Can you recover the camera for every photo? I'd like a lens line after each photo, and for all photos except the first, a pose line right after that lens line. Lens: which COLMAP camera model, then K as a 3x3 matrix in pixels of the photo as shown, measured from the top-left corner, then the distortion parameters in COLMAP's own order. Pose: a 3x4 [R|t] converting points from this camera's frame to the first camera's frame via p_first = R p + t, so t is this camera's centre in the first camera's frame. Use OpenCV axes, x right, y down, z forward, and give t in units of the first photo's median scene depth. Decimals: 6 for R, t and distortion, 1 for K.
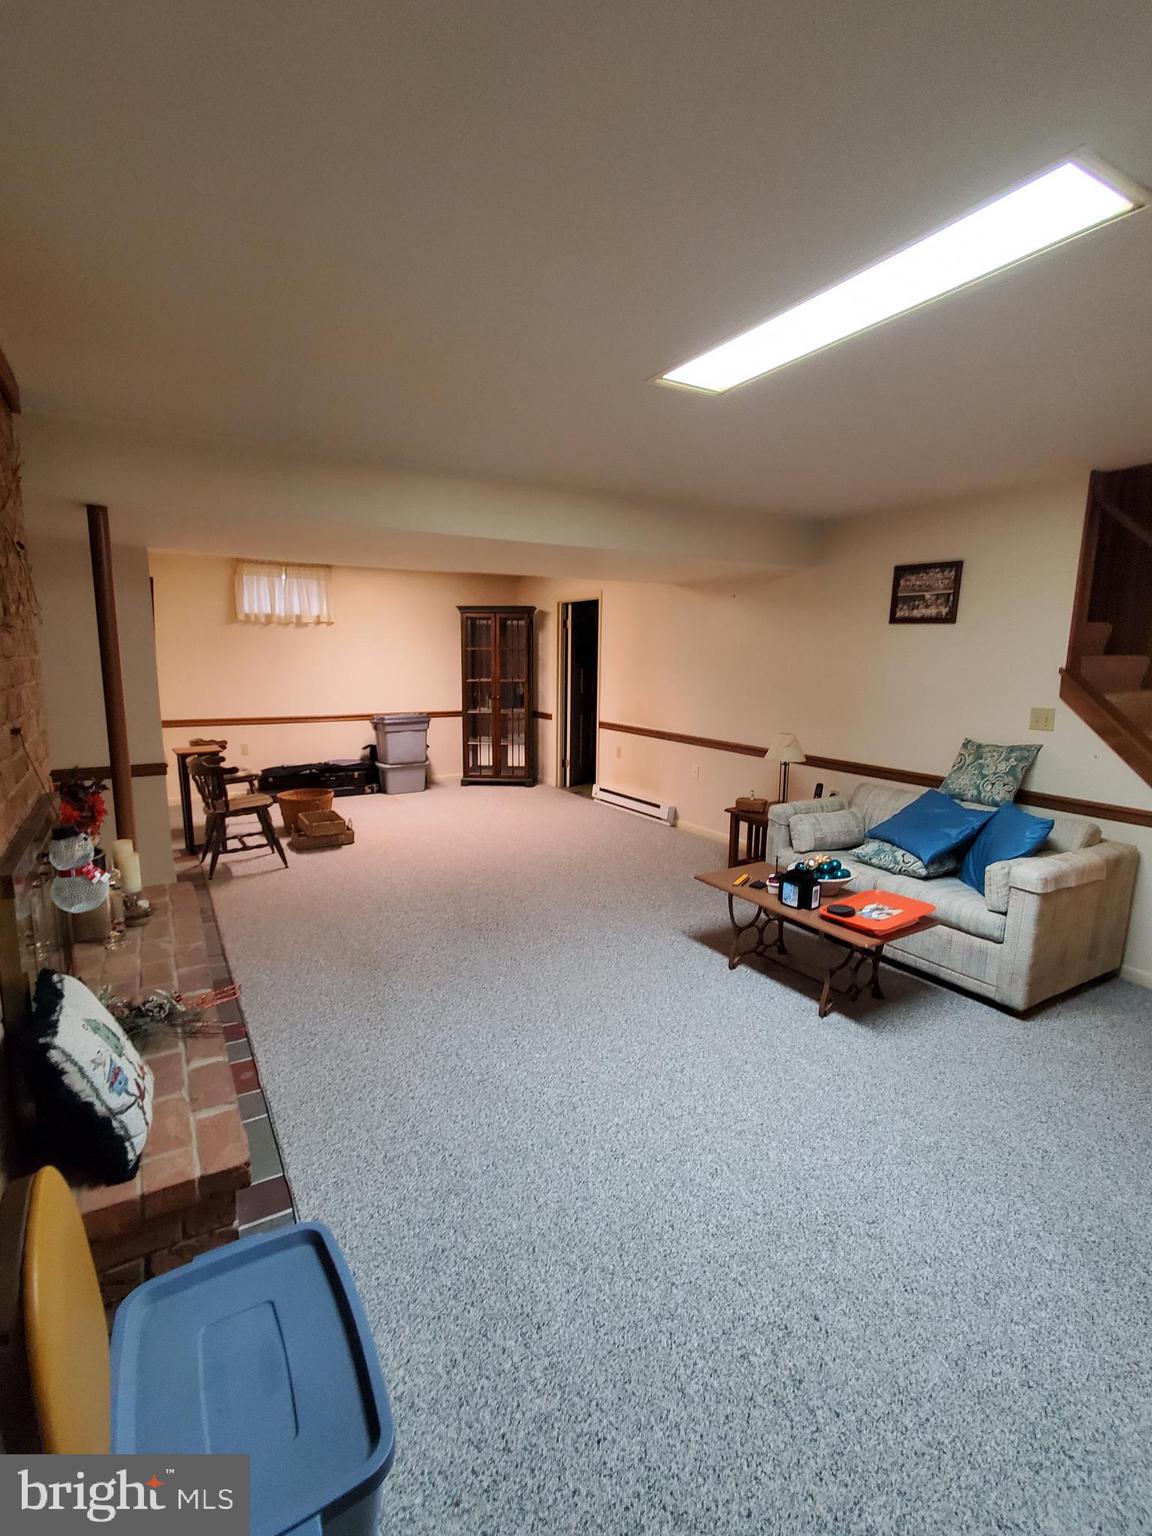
lens RADIAL K [[715.2, 0, 570.0], [0, 715.2, 772.7], [0, 0, 1]] dist [0.008683, 0.002378]
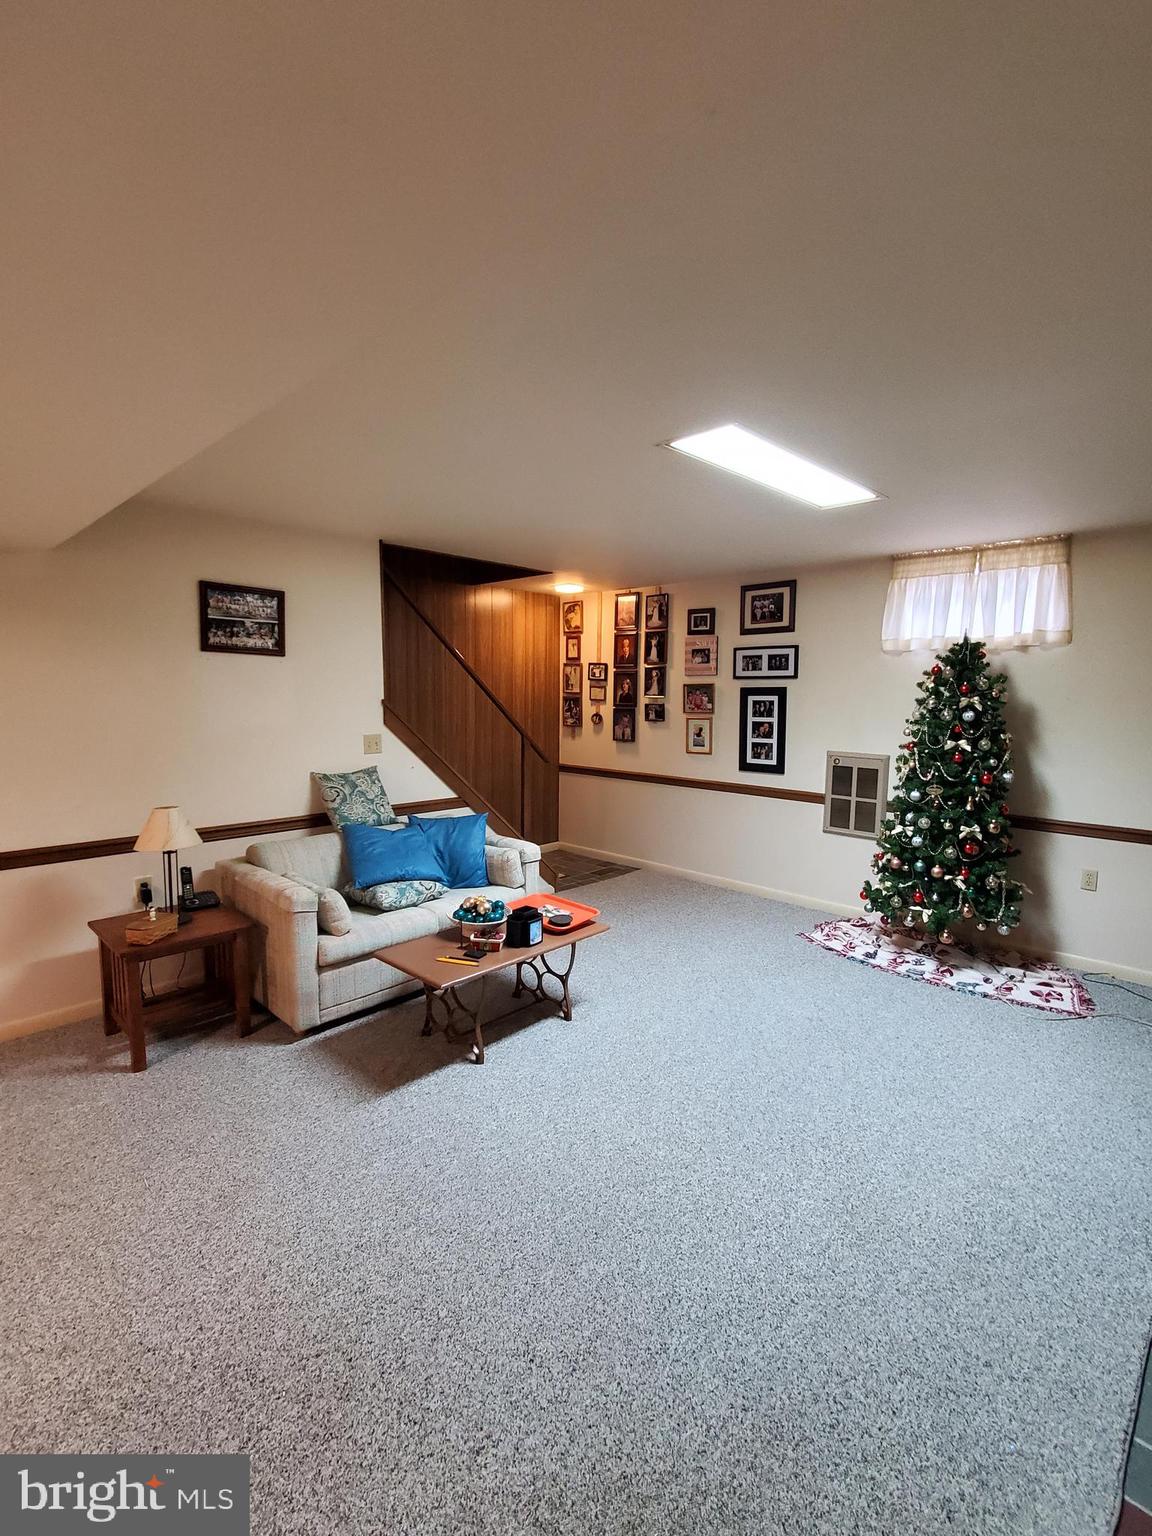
lens RADIAL K [[715.2, 0, 571.4], [0, 715.2, 770.8], [0, 0, 1]] dist [0.008683, 0.002378]
pose [[-0.258220, -0.118009, 0.958852, -0.488229], [0.151718, 0.975243, 0.160884, -0.154696], [-0.954099, 0.187018, -0.233923, 0.883597]]
